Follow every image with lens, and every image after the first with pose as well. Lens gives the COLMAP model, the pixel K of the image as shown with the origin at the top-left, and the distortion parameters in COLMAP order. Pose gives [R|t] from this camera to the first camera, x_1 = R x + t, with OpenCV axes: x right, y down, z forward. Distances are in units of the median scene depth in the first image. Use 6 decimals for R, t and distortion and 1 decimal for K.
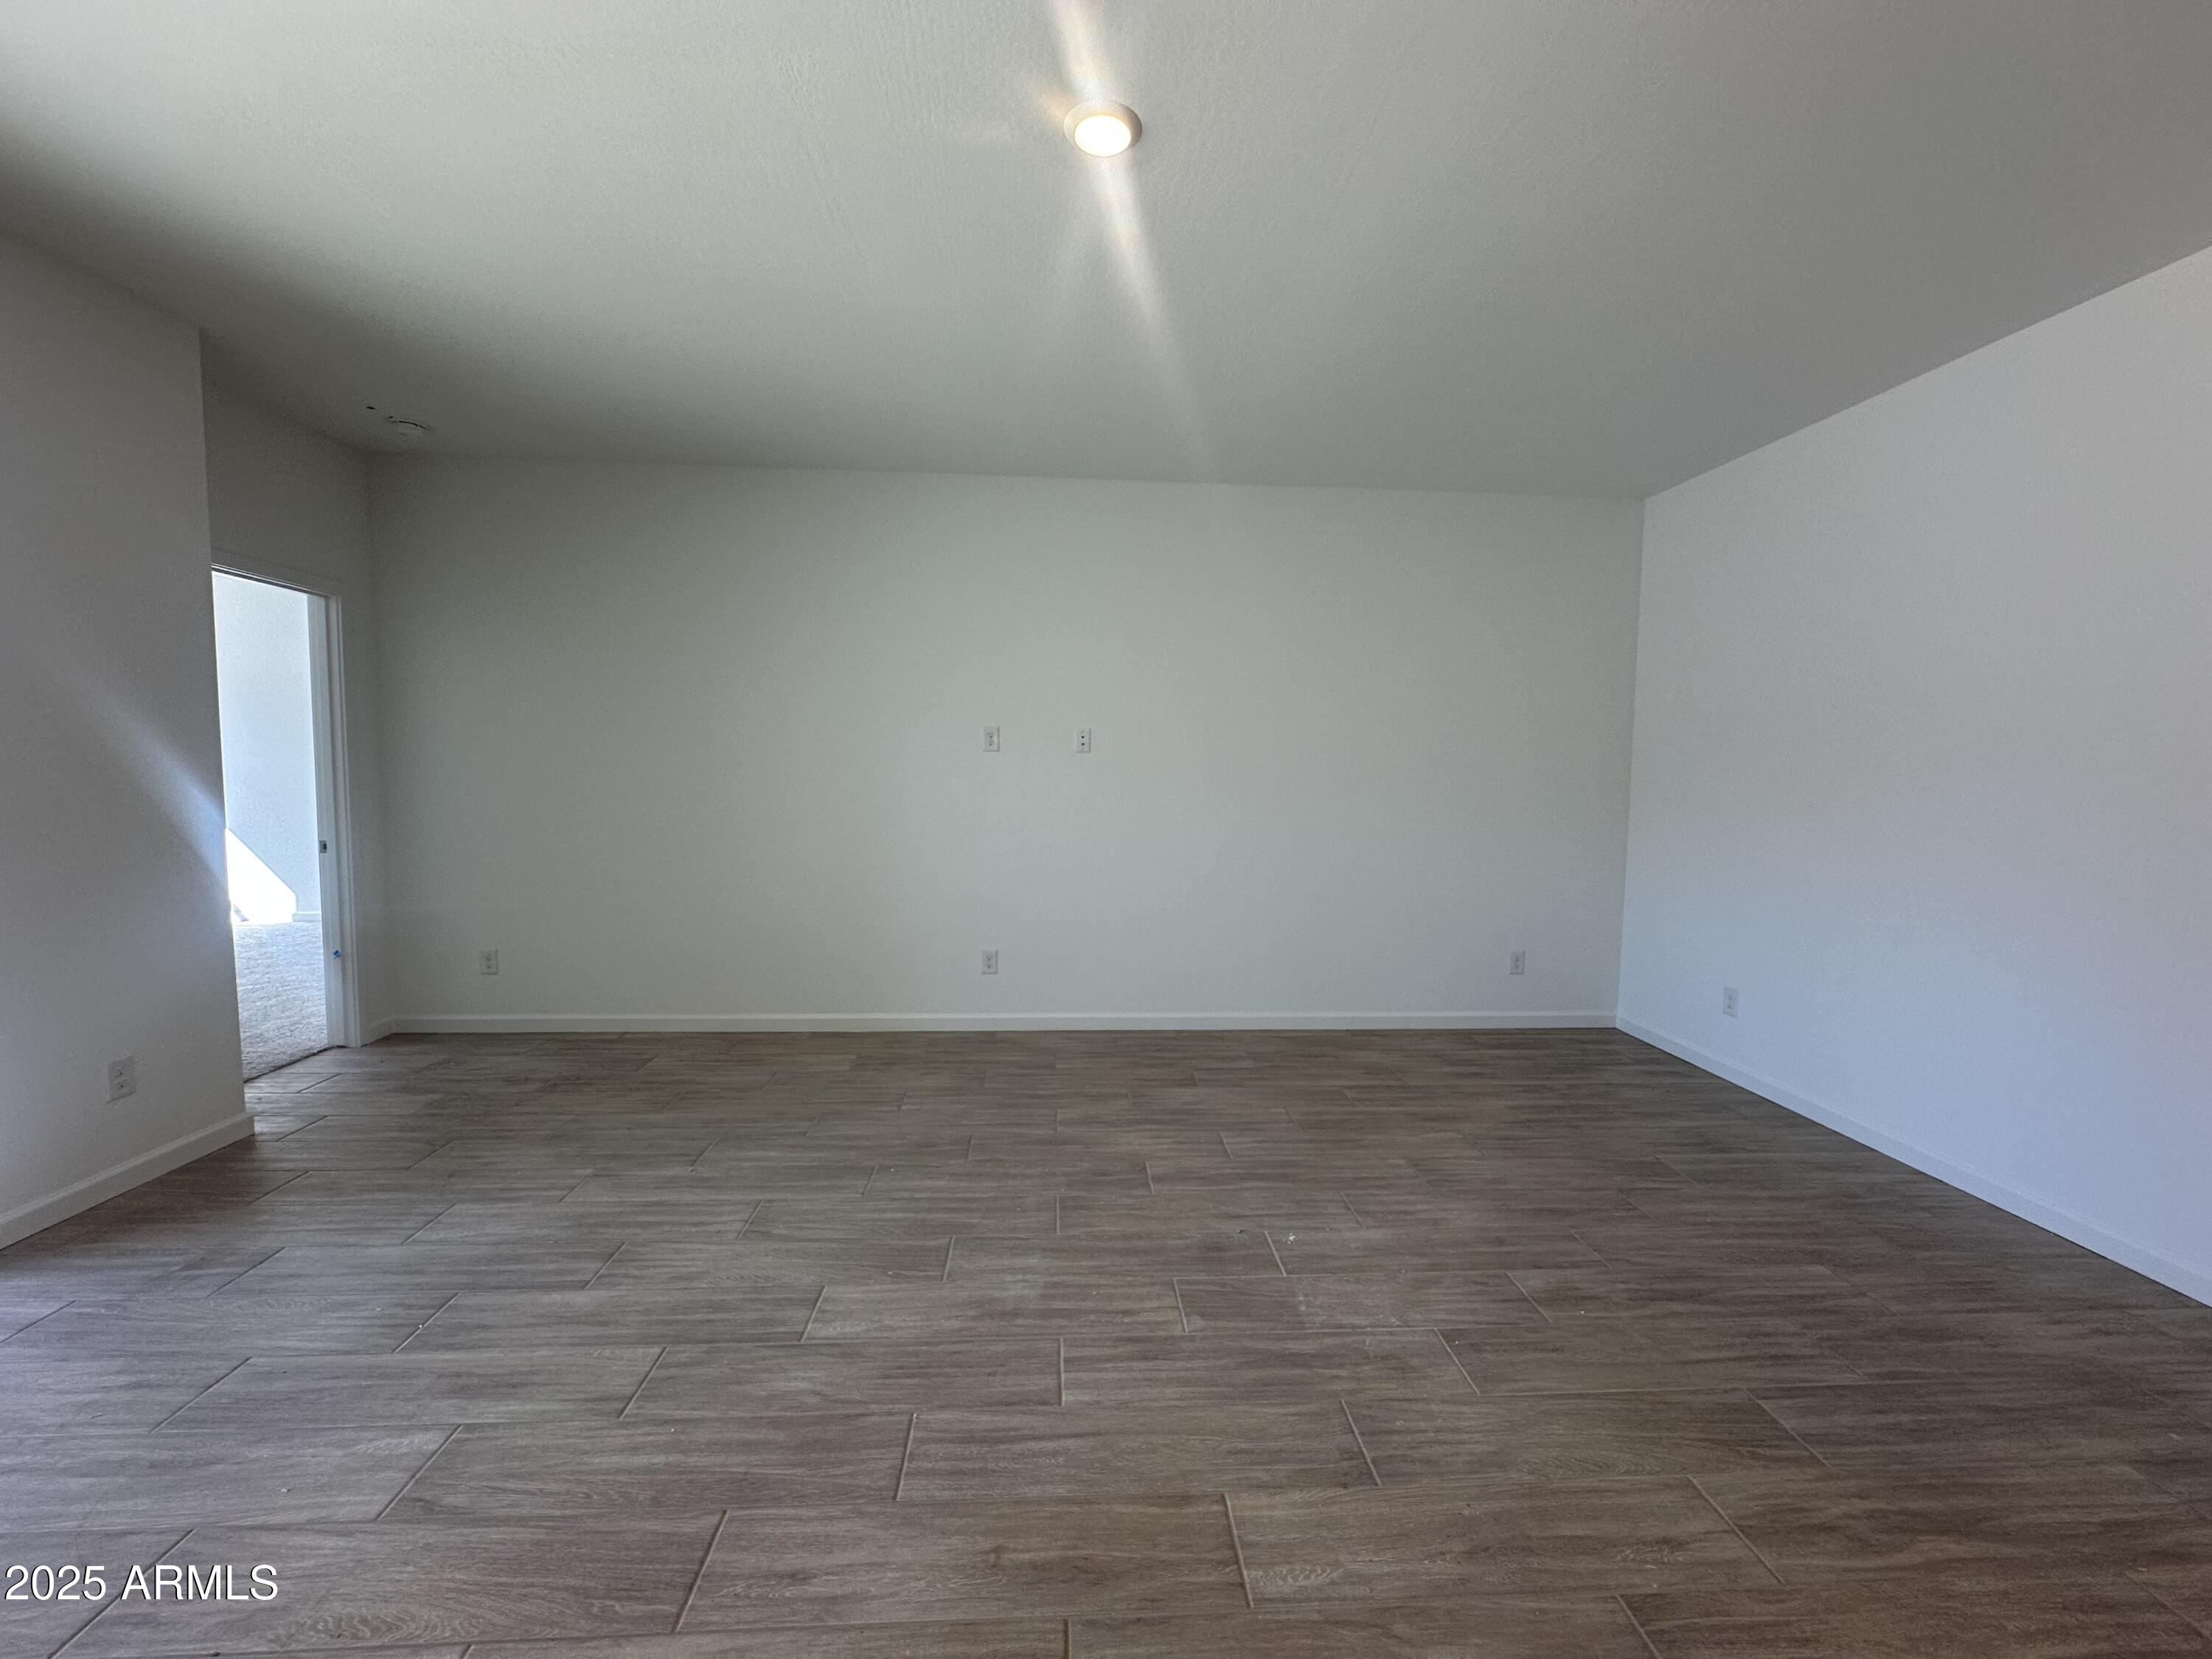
lens RADIAL K [[882.0, 0, 1105.8], [0, 882.0, 830.4], [0, 0, 1]] dist [-0.004771, 0.001885]
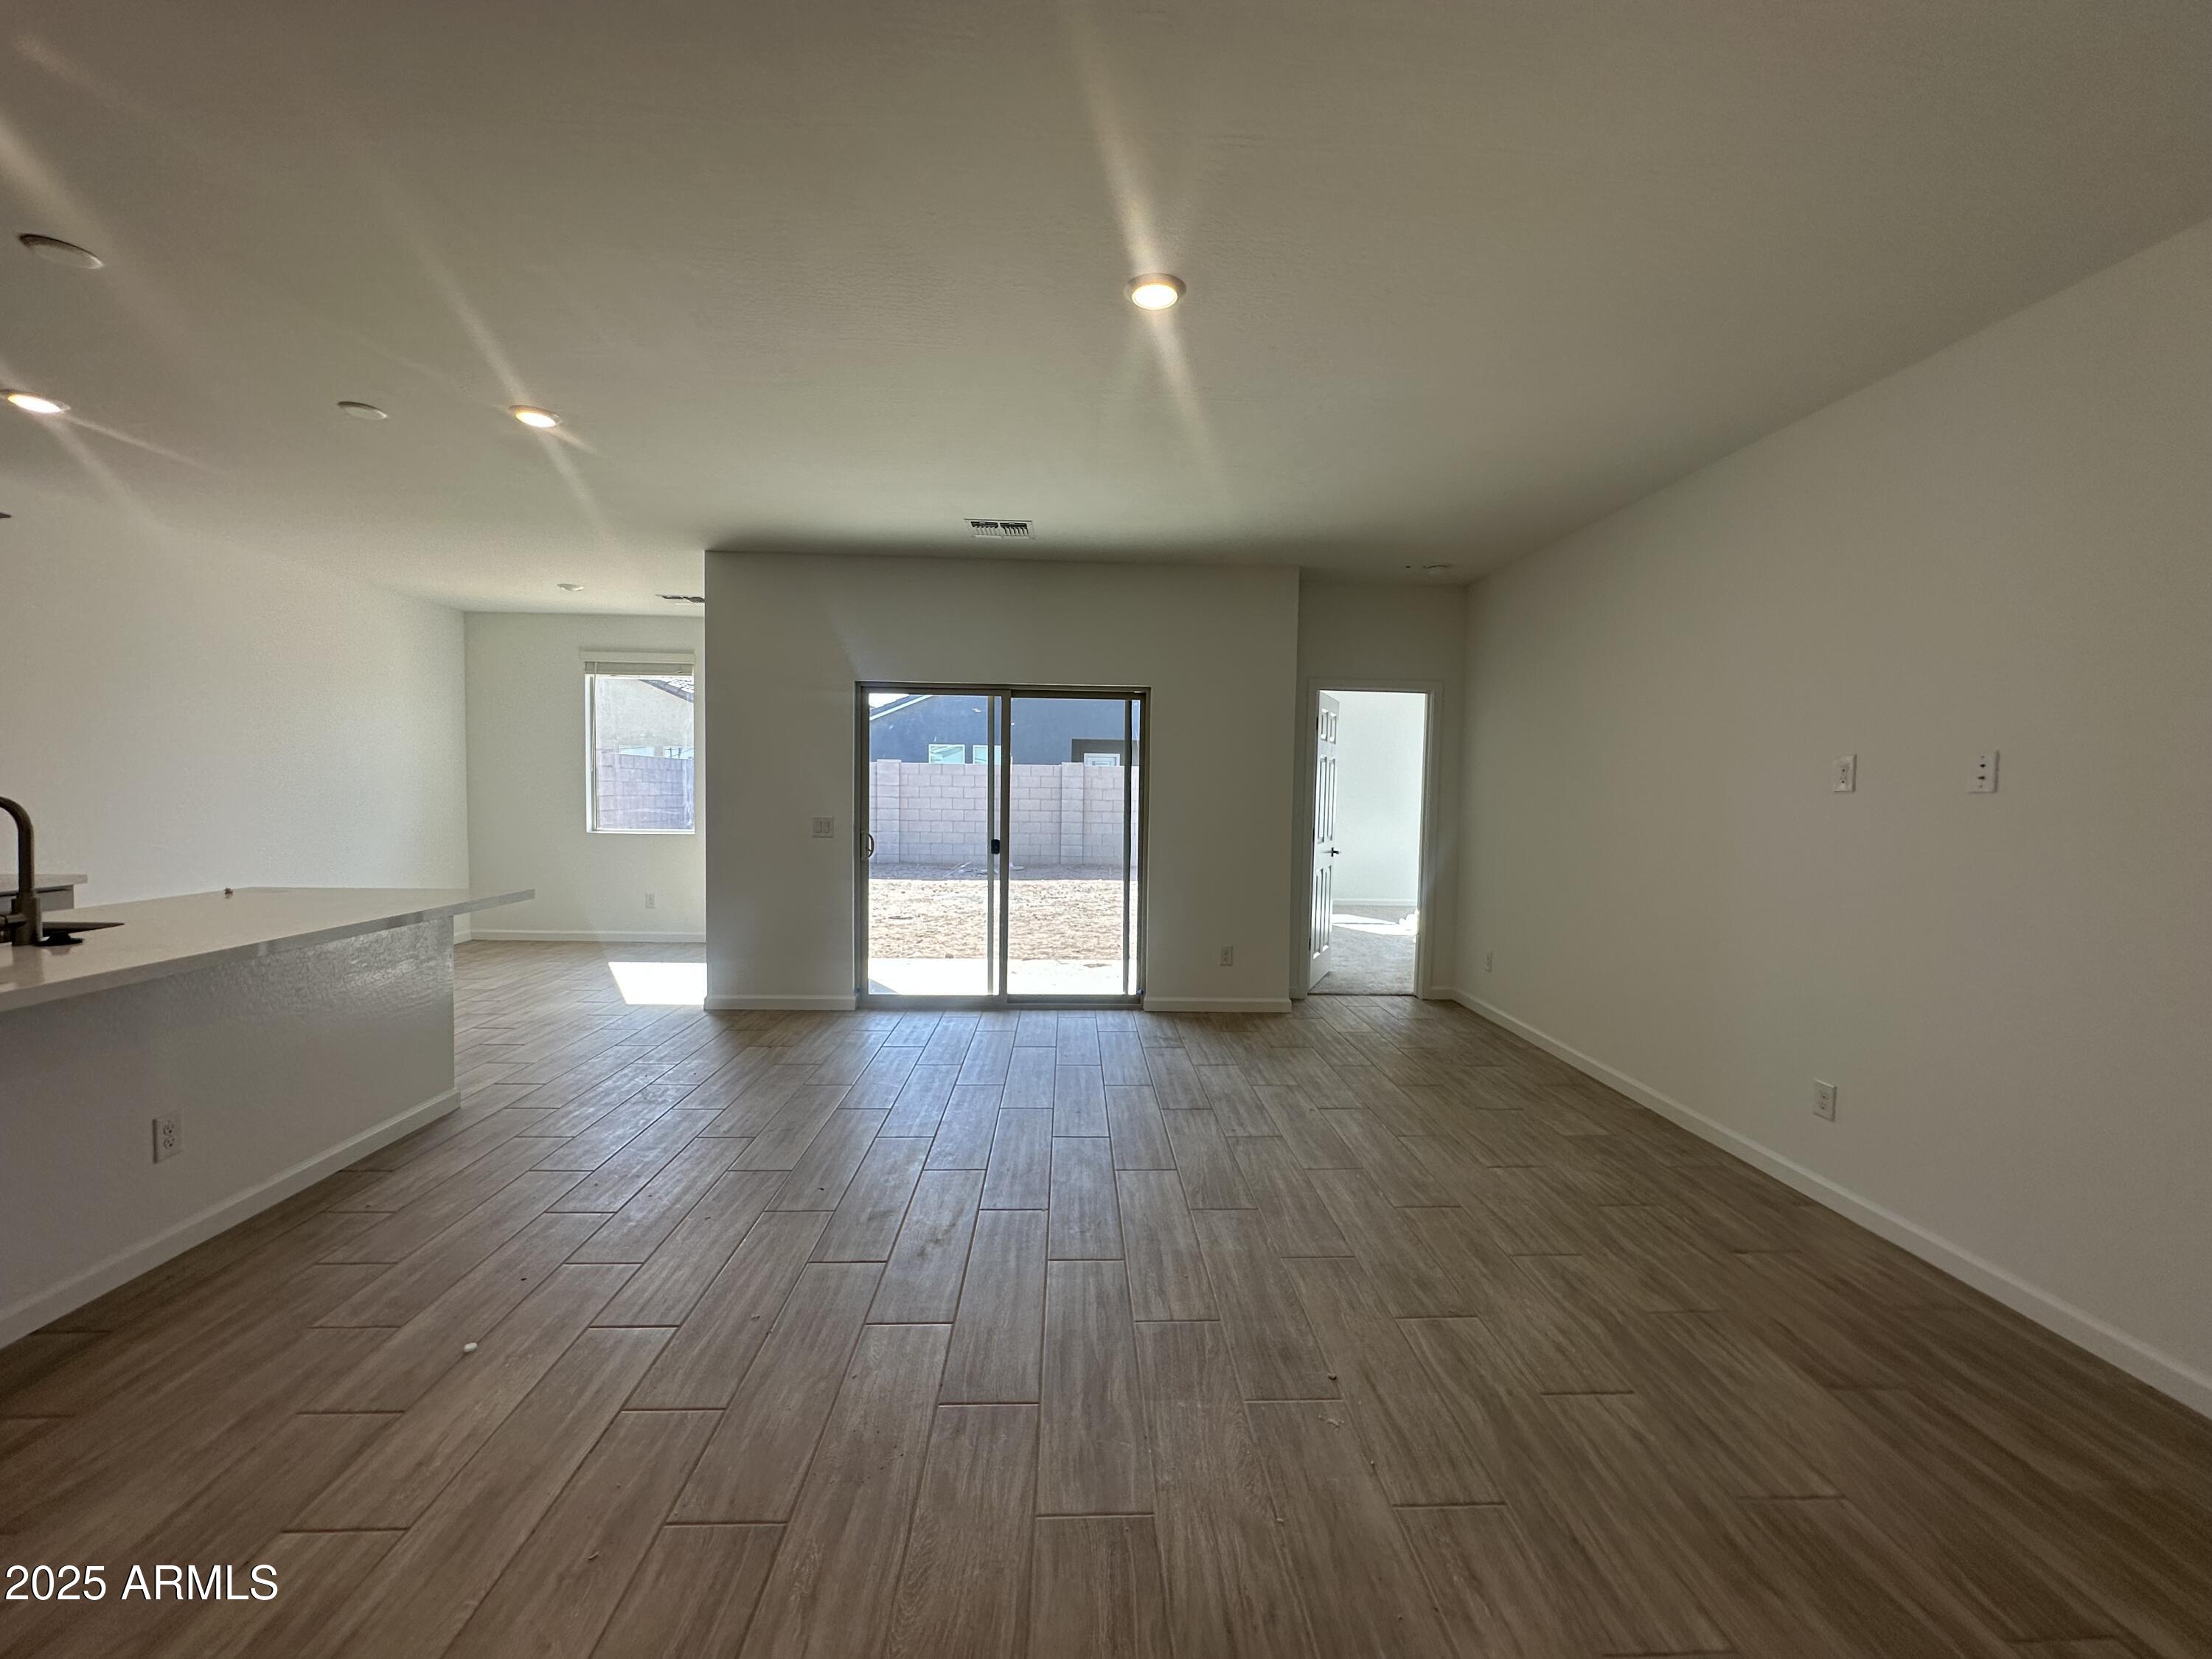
lens RADIAL K [[882.0, 0, 1108.3], [0, 882.0, 826.5], [0, 0, 1]] dist [-0.004771, 0.001885]
pose [[-0.018738, 0.028896, -0.999407, 0.831224], [-0.090400, 0.995439, 0.030476, -0.047936], [0.995729, 0.090917, -0.016040, 0.667645]]
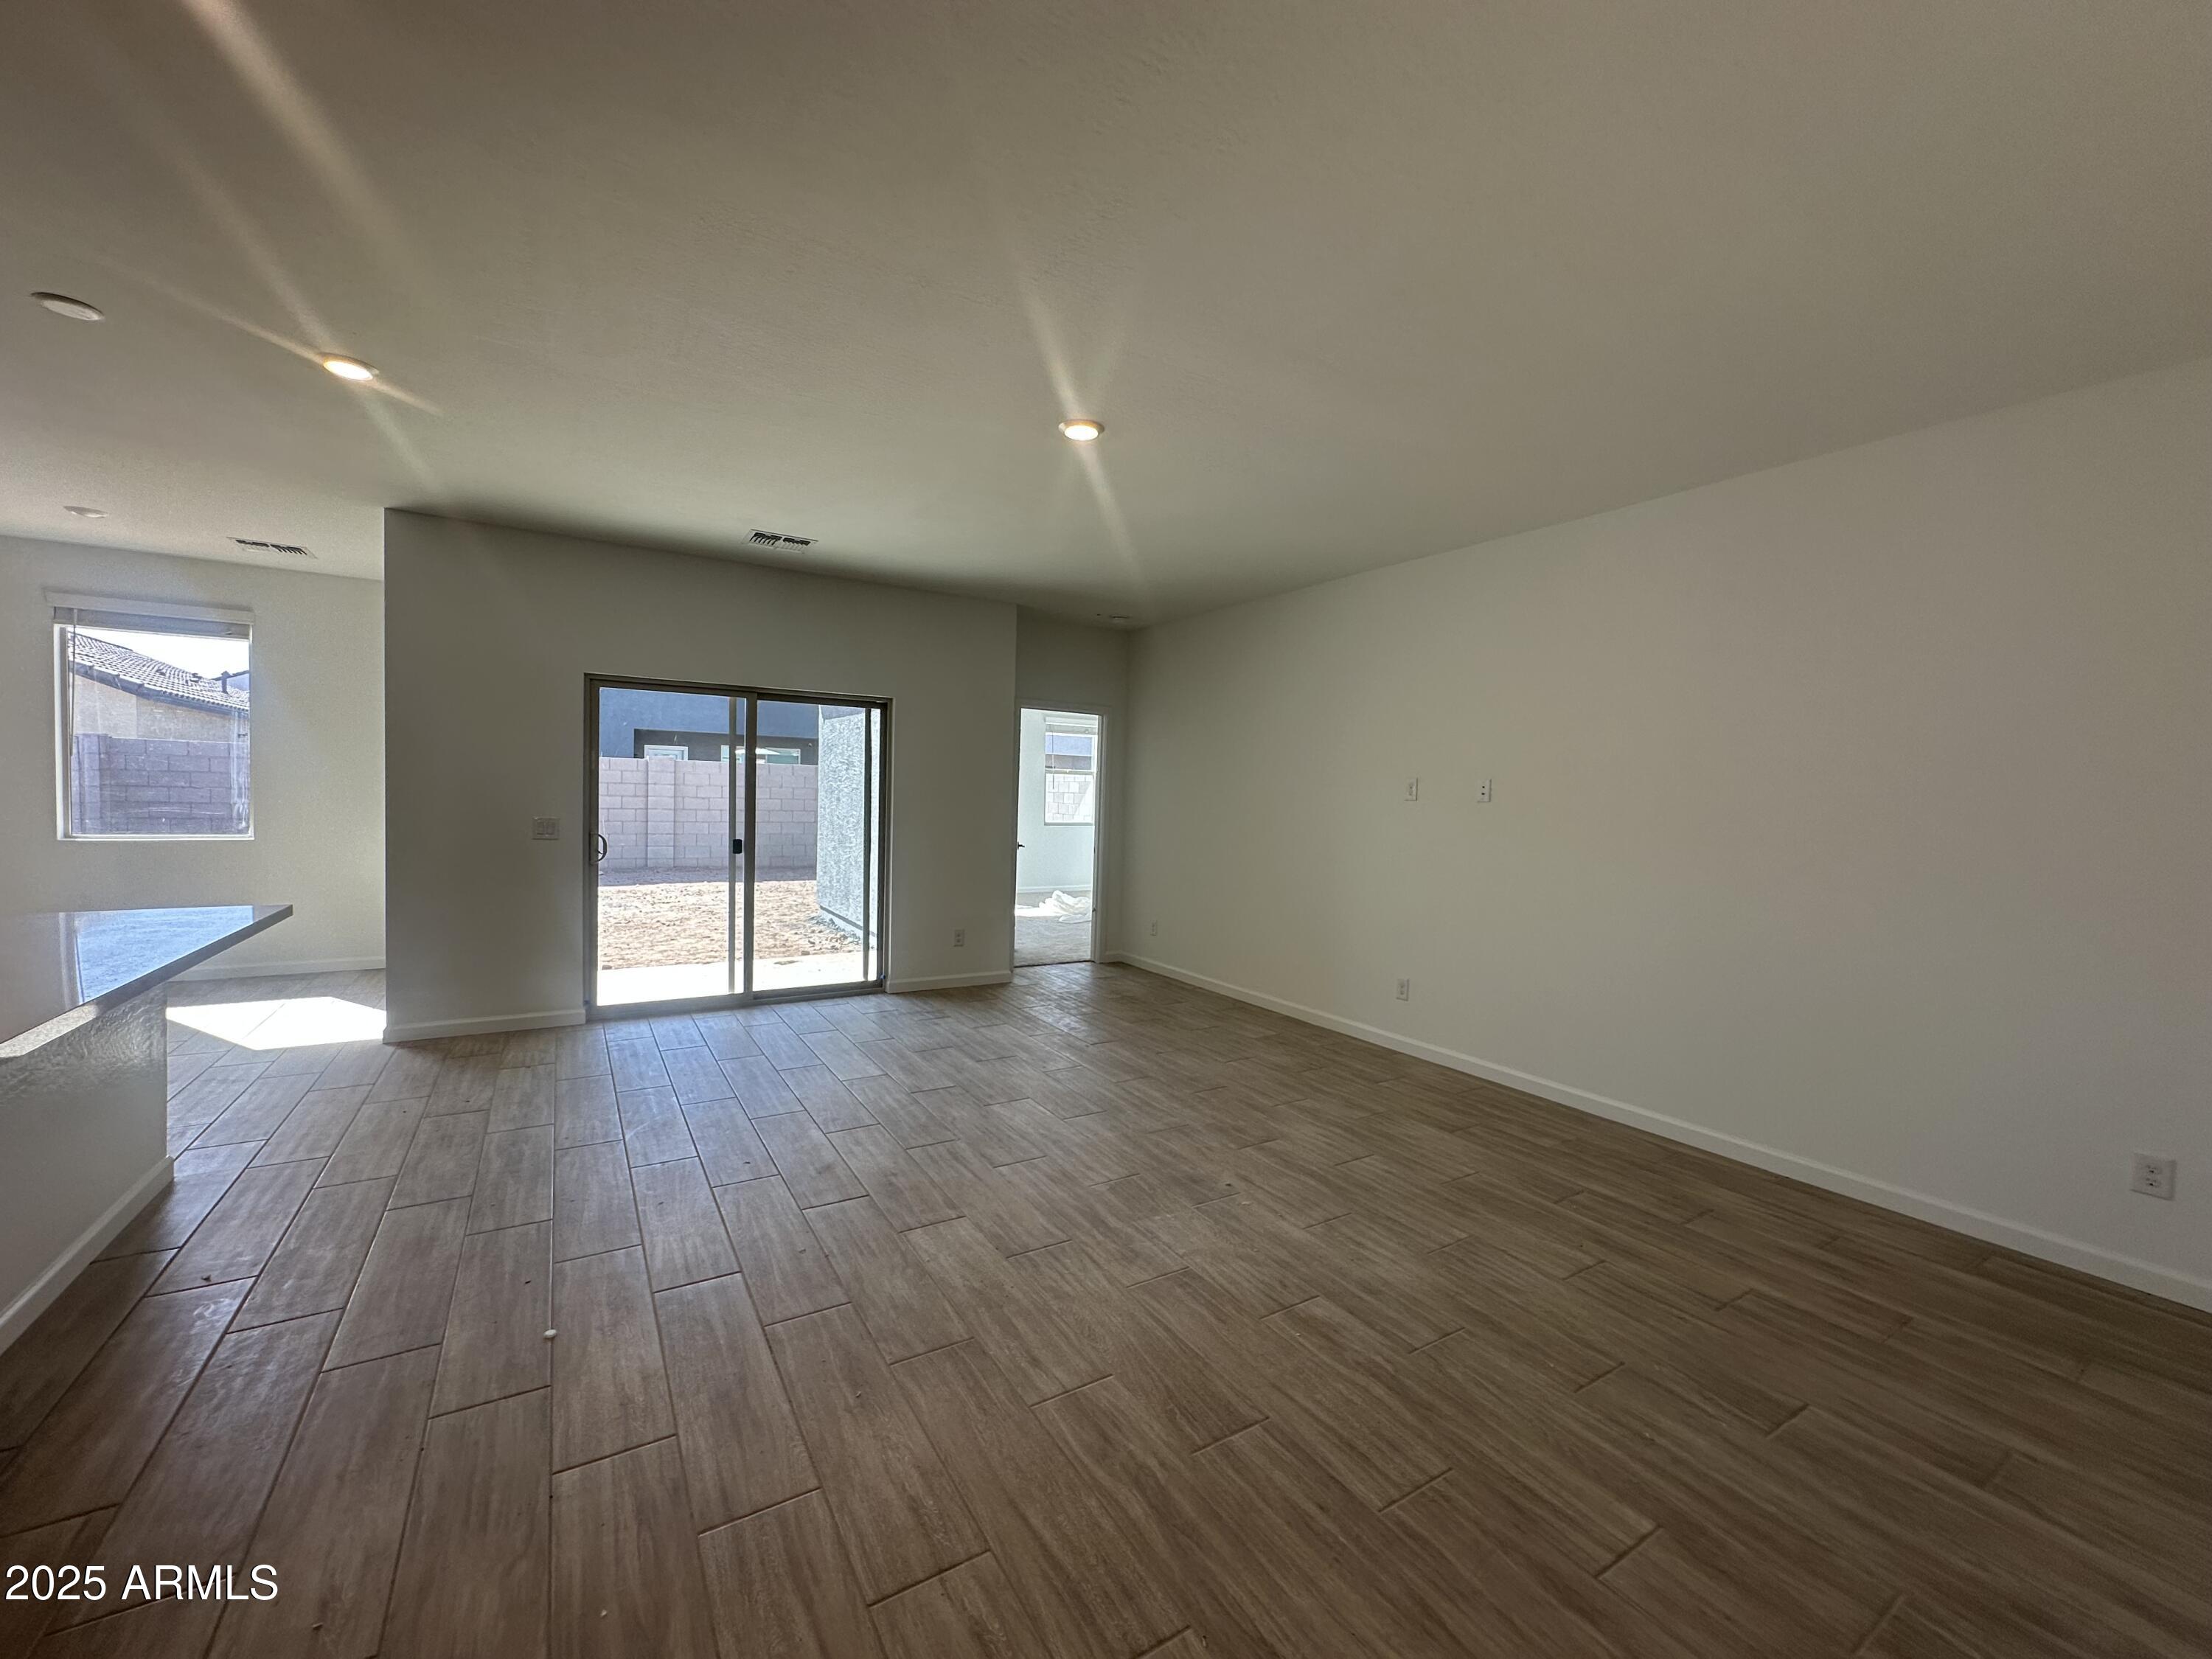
lens RADIAL K [[882.0, 0, 1106.4], [0, 882.0, 832.6], [0, 0, 1]] dist [-0.004771, 0.001885]
pose [[0.473771, 0.035725, -0.879923, 1.000928], [-0.085480, 0.996324, -0.005573, -0.014082], [0.876490, 0.077856, 0.475083, 0.195940]]
